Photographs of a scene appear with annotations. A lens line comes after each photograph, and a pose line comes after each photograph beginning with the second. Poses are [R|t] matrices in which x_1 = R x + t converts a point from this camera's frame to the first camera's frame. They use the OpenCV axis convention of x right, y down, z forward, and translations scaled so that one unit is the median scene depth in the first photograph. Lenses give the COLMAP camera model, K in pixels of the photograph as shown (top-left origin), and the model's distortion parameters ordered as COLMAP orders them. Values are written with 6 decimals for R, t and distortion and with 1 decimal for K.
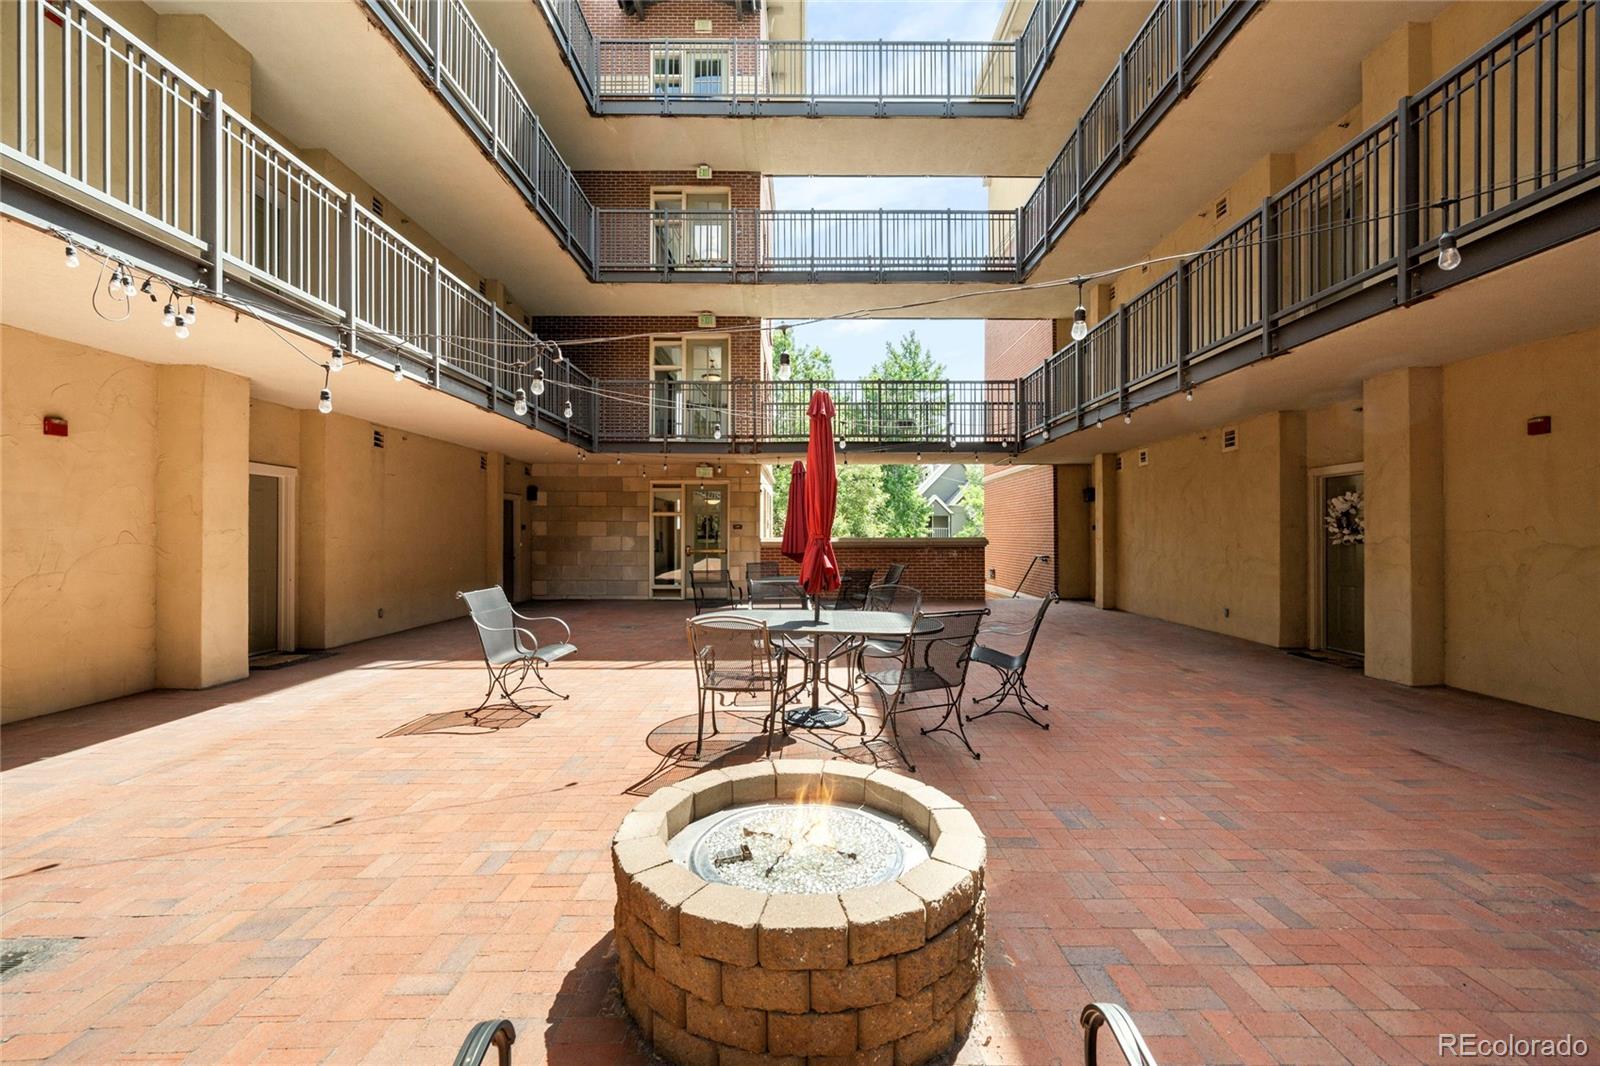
lens RADIAL K [[638.0, 0, 797.4], [0, 638.0, 535.4], [0, 0, 1]] dist [0.001890, 0.000123]
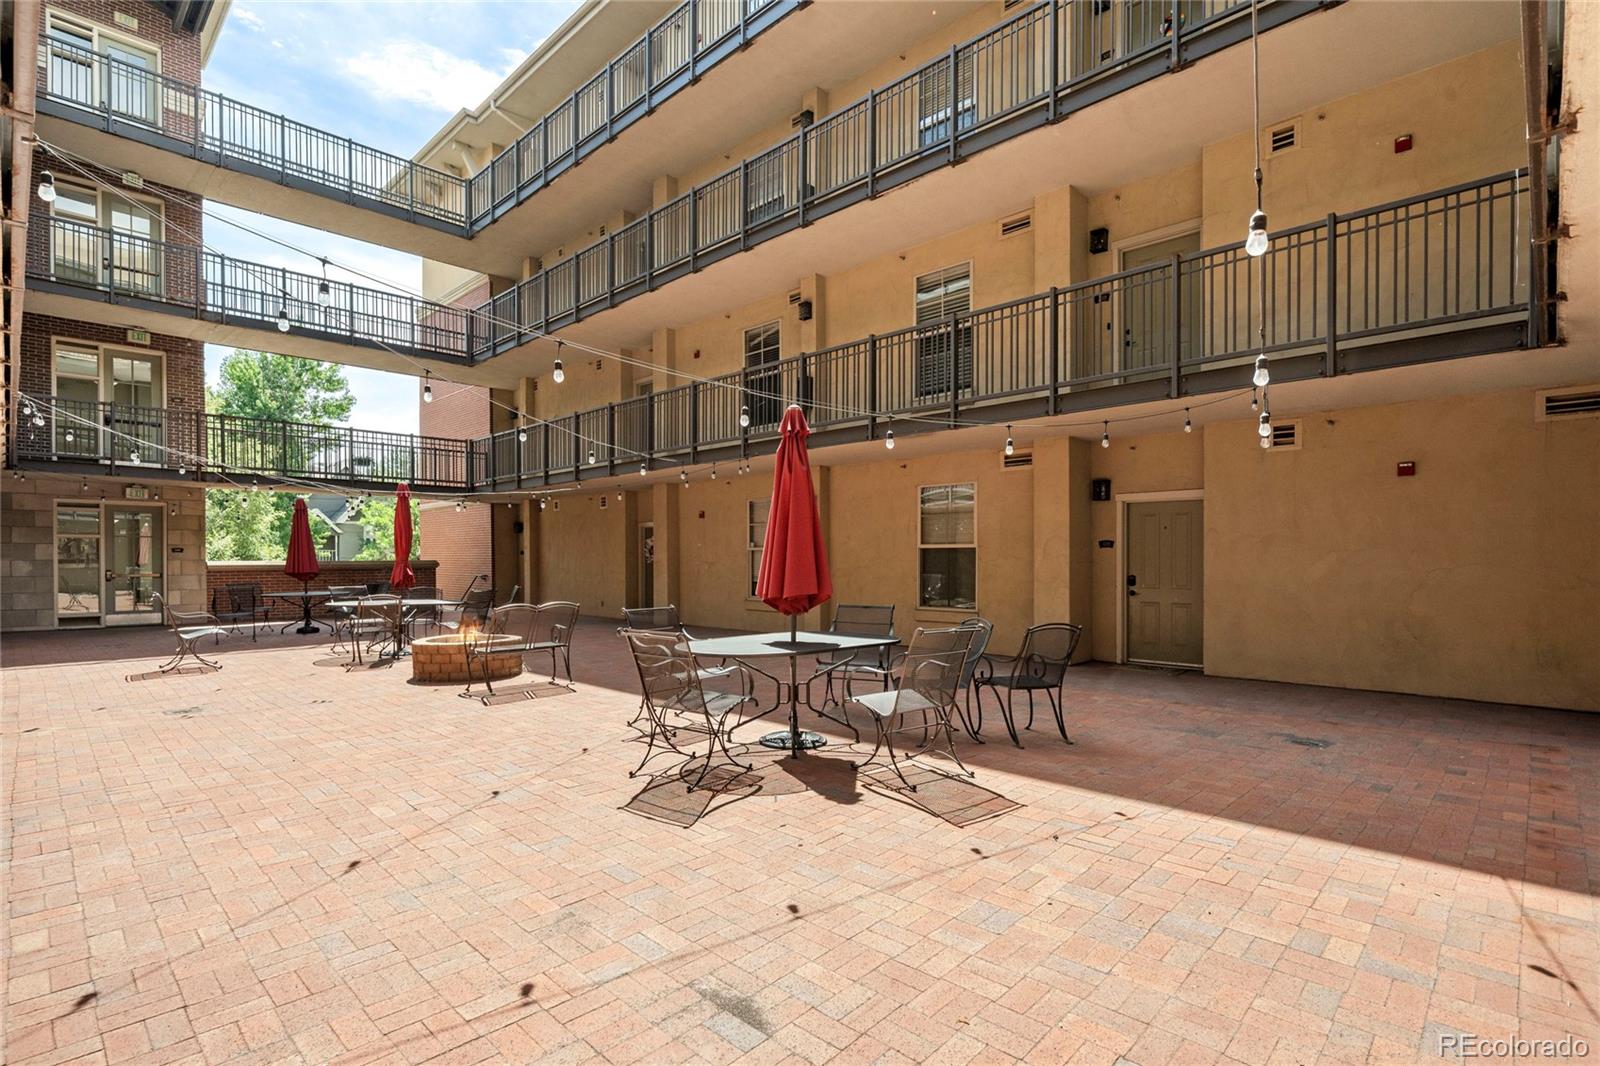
lens RADIAL K [[762.5, 0, 796.2], [0, 762.5, 562.8], [0, 0, 1]] dist [0.000111, 0.000559]
pose [[0.697275, -0.003895, 0.716793, -0.274455], [0.001060, 0.999990, 0.004403, 0.001750], [-0.716803, -0.002310, 0.697272, -0.512191]]
